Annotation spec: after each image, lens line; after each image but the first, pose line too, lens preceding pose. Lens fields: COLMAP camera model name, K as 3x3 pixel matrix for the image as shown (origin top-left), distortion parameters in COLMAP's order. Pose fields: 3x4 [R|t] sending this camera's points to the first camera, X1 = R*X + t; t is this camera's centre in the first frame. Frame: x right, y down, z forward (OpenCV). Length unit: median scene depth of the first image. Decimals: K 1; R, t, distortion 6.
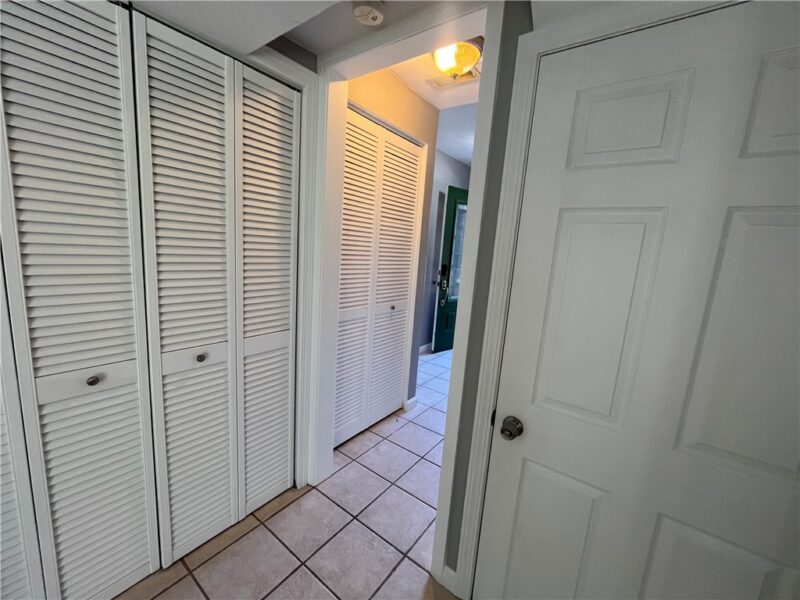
lens RADIAL K [[326.7, 0, 400.0], [0, 326.7, 300.0], [0, 0, 1]] dist [-0.006411, -0.000445]
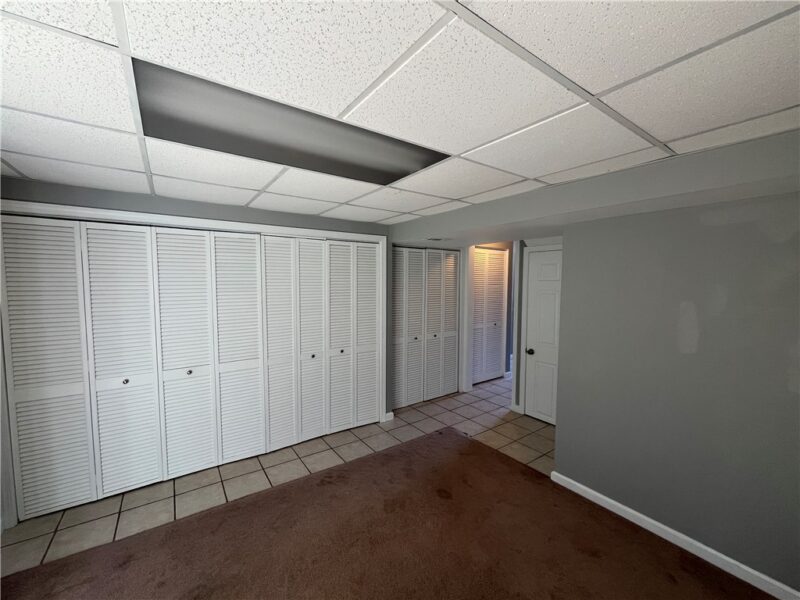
lens RADIAL K [[326.7, 0, 400.0], [0, 326.7, 300.0], [0, 0, 1]] dist [-0.006411, -0.000445]
pose [[0.949415, -0.047302, -0.310441, 0.076805], [0.013194, 0.993726, -0.111063, 0.127668], [0.313746, 0.101349, 0.944083, -1.674575]]
